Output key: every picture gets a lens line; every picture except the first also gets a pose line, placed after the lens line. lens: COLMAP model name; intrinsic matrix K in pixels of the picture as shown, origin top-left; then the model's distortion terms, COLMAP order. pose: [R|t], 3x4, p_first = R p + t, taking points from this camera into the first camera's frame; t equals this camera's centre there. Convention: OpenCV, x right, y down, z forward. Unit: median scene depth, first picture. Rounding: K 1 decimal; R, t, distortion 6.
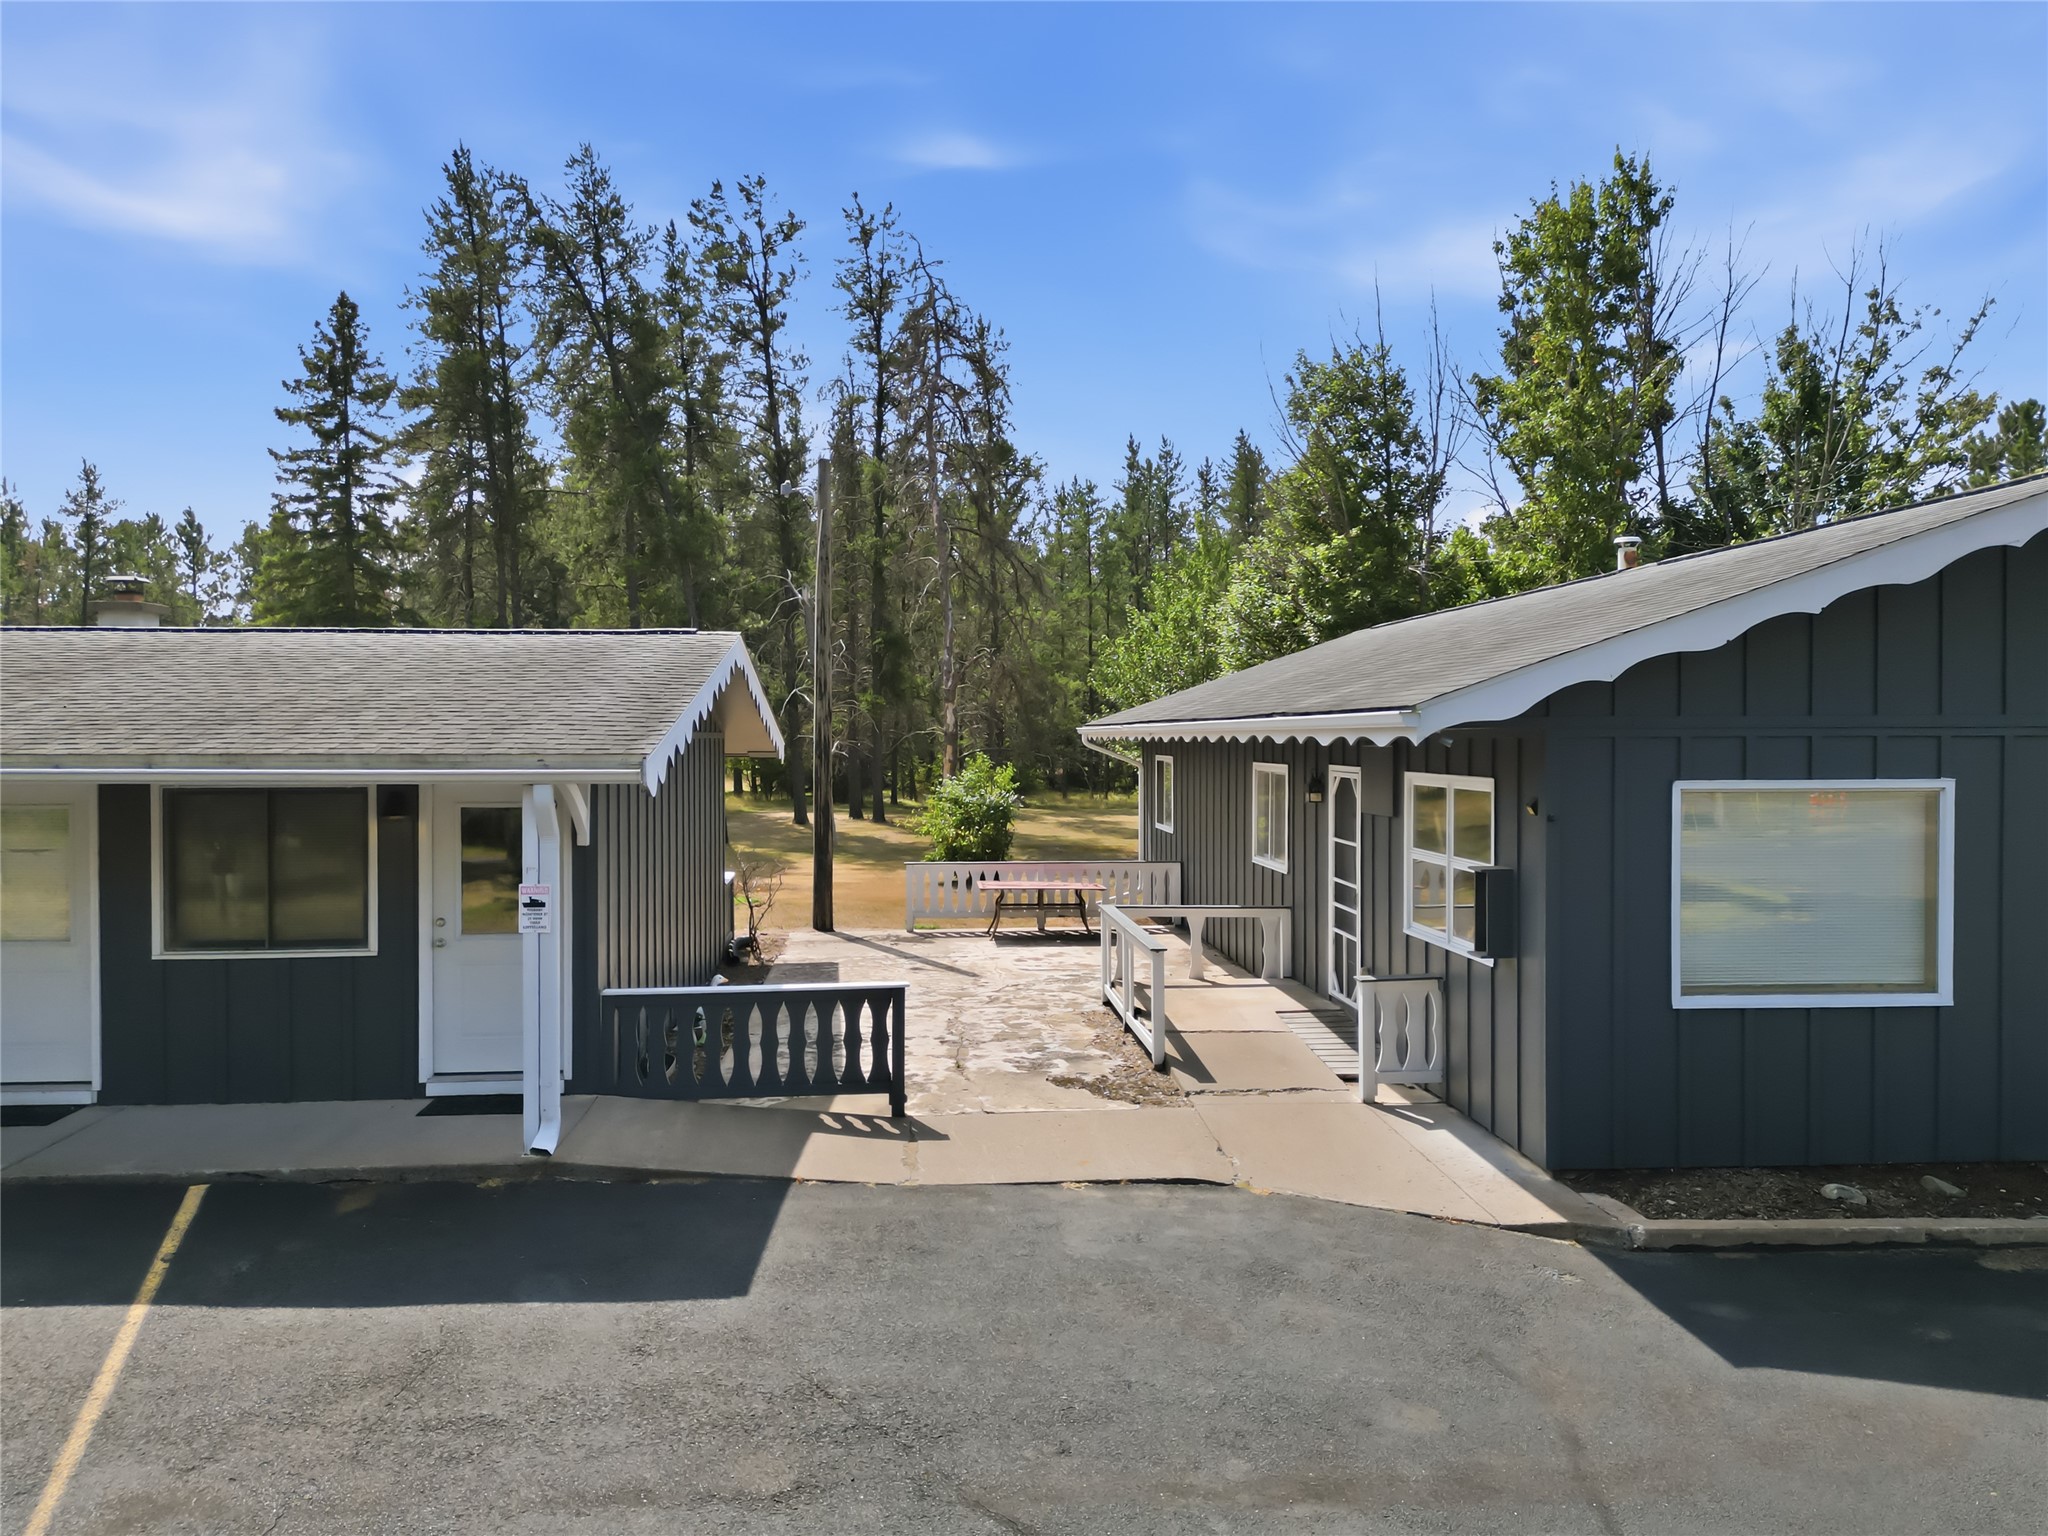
lens RADIAL K [[1447.5, 0, 1022.3], [0, 1447.5, 761.6], [0, 0, 1]] dist [0.042980, -0.029000]
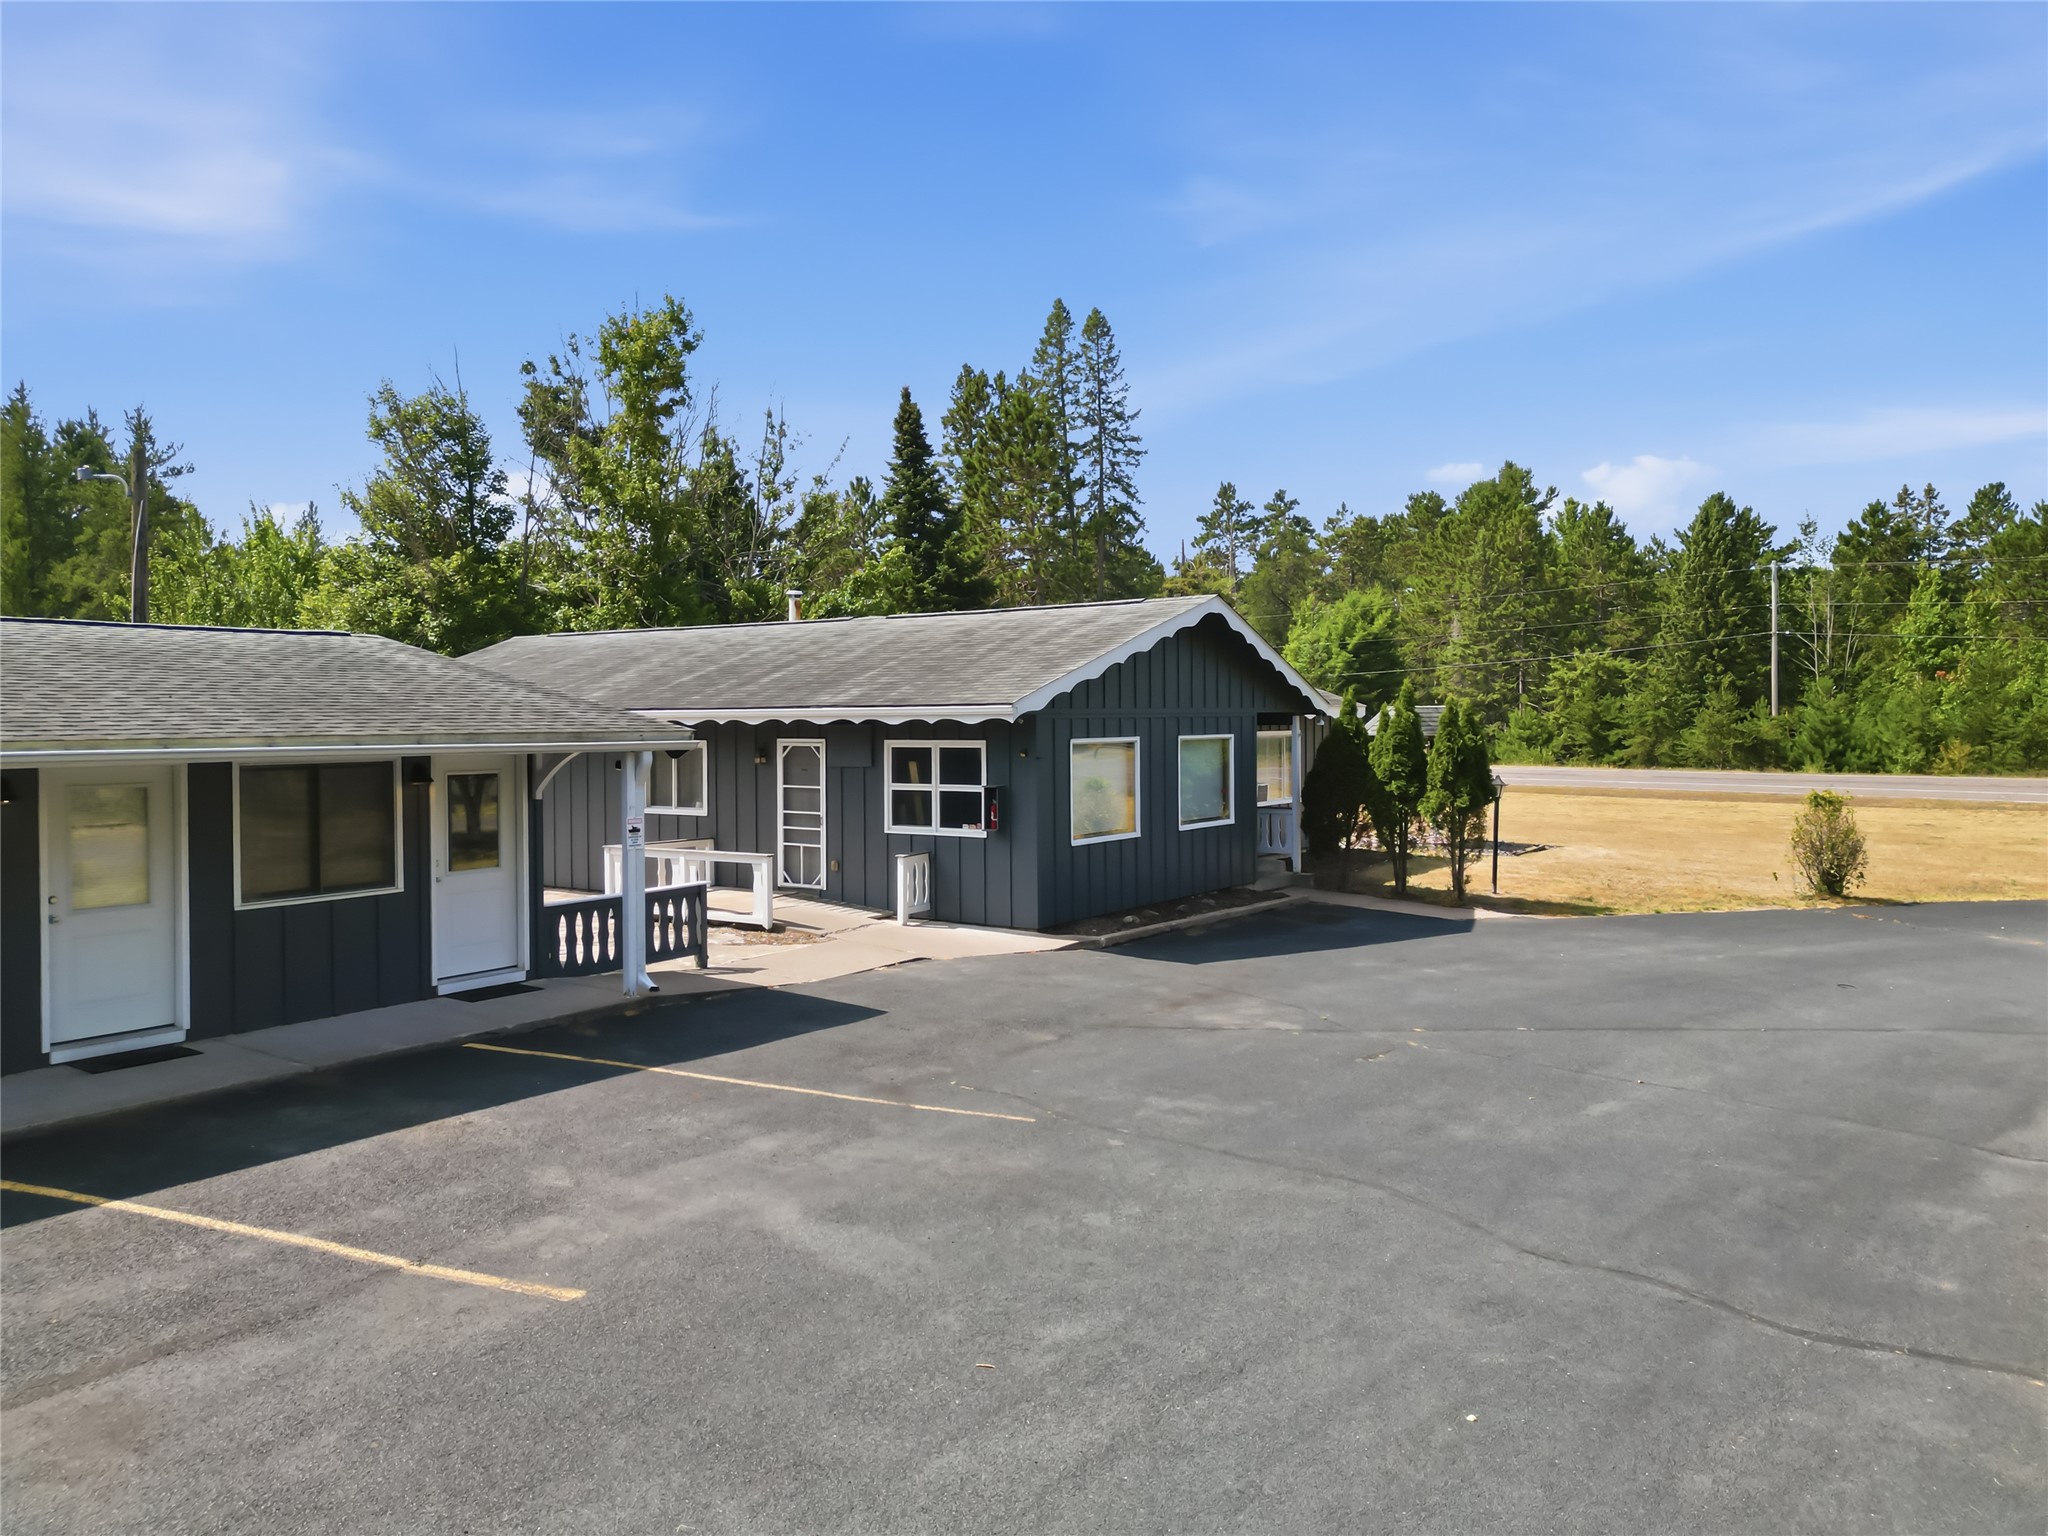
lens RADIAL K [[1447.5, 0, 1029.4], [0, 1447.5, 732.0], [0, 0, 1]] dist [0.042980, -0.029000]
pose [[0.619547, -0.008753, 0.784911, -1.102862], [0.019610, 0.999798, -0.004329, 0.009426], [-0.784715, 0.018074, 0.619594, -0.224738]]
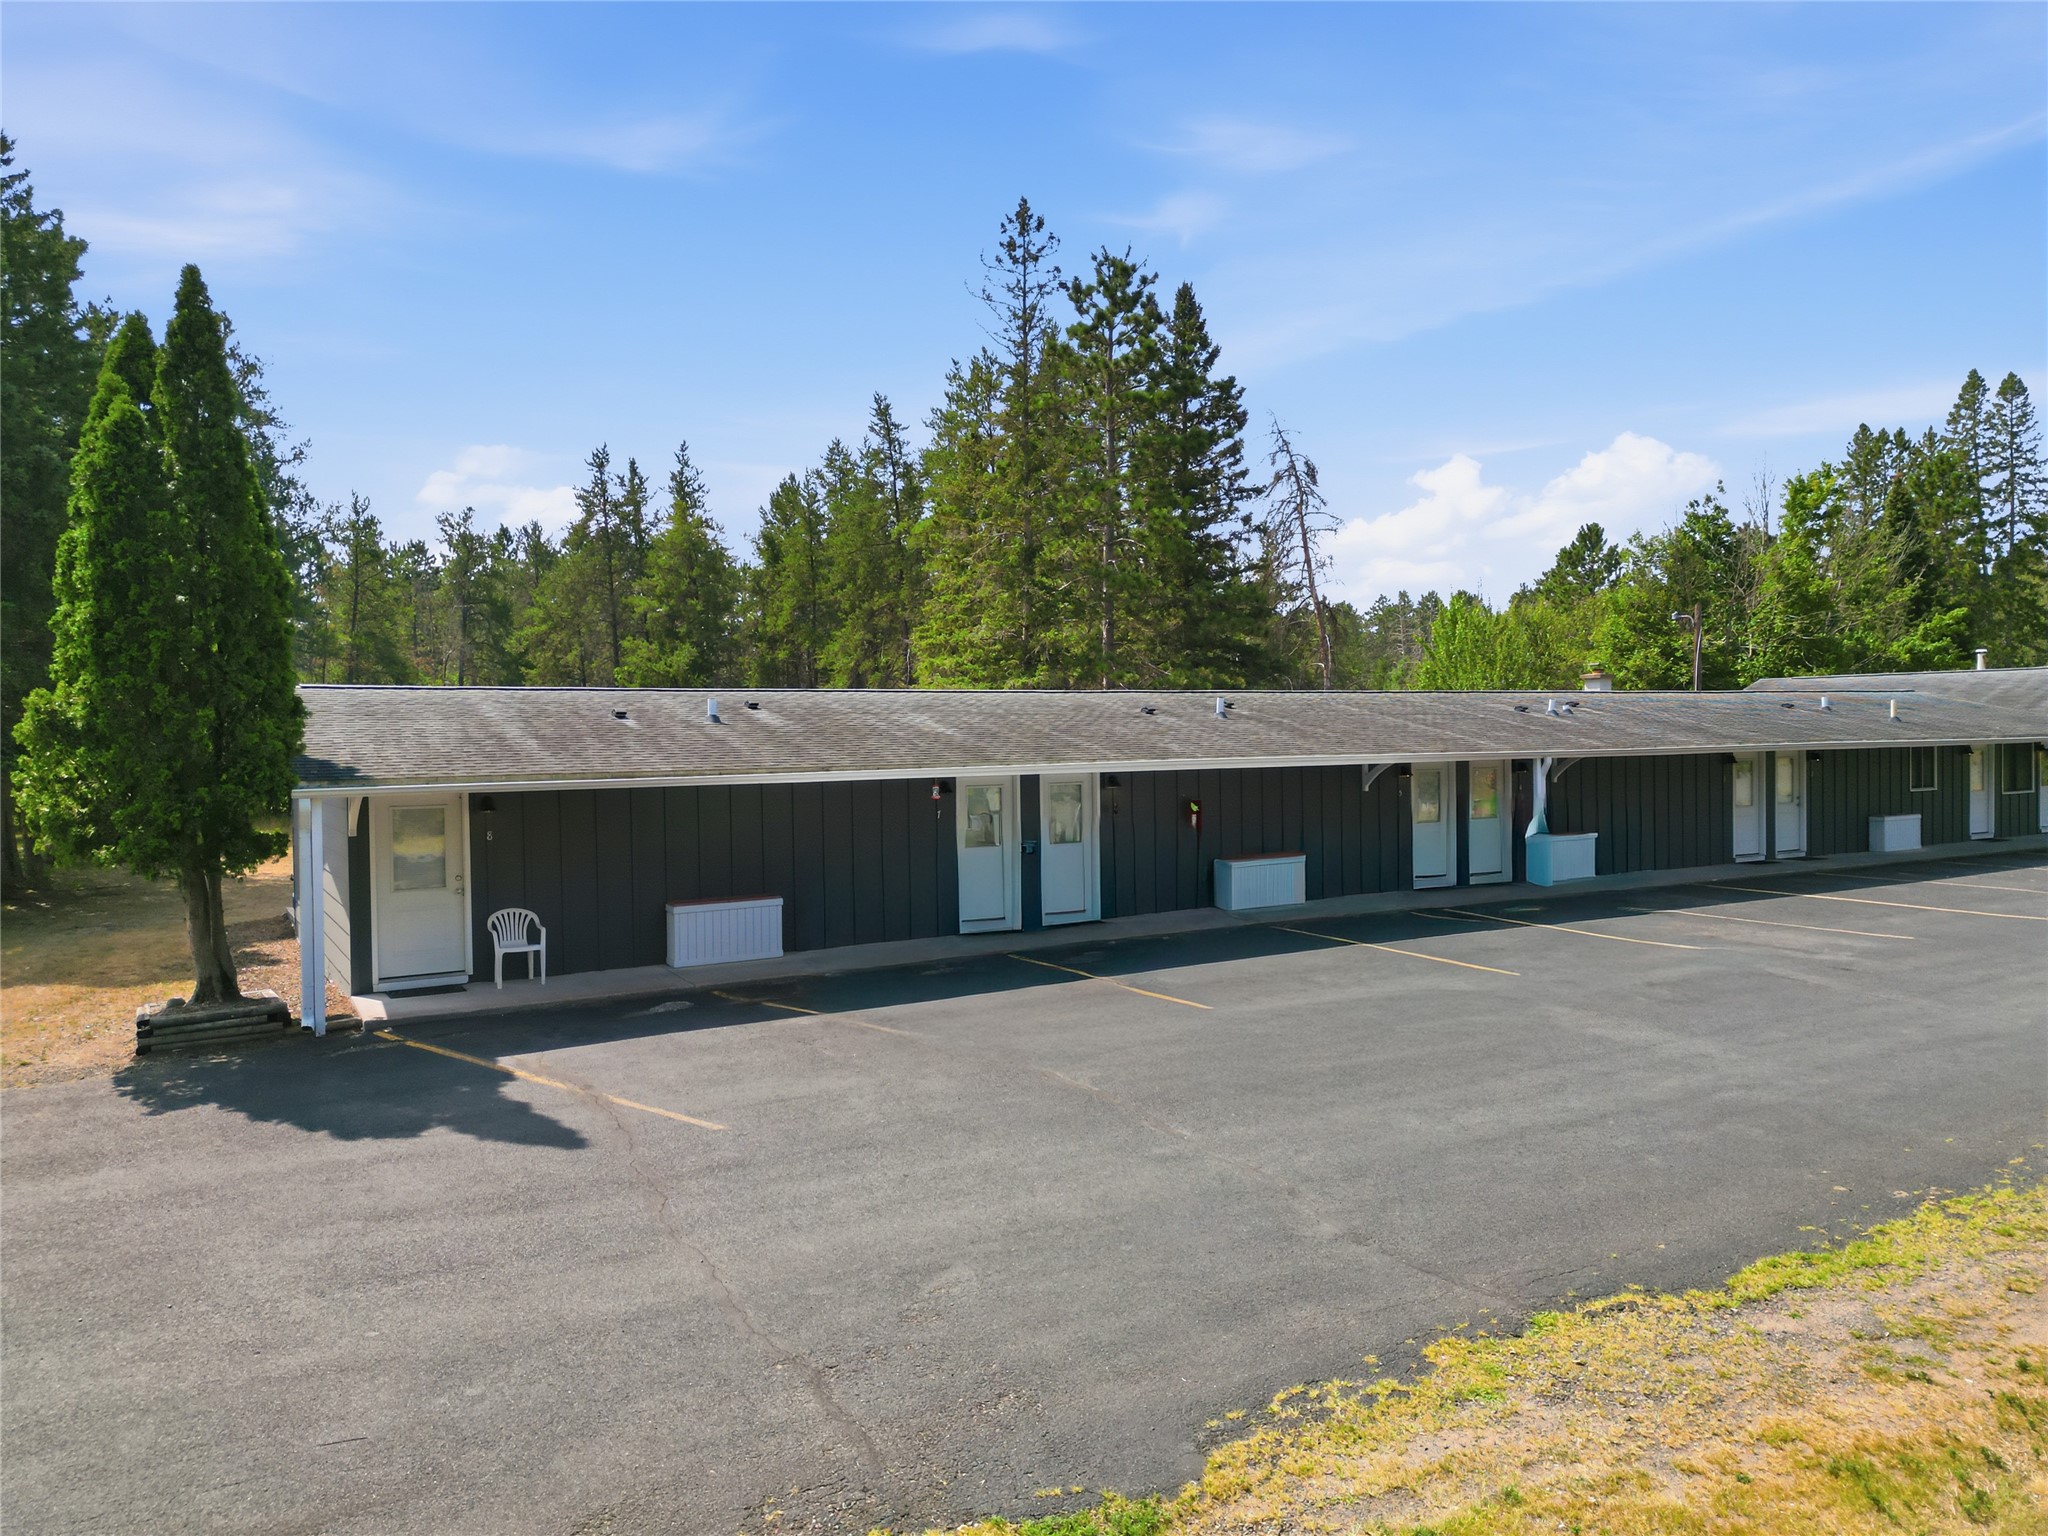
lens RADIAL K [[1447.5, 0, 1025.3], [0, 1447.5, 759.3], [0, 0, 1]] dist [0.042980, -0.029000]
pose [[0.885461, -0.019354, 0.464310, -4.124164], [0.019049, 0.999804, 0.005348, -0.006126], [-0.464322, 0.004109, 0.885657, -0.934901]]
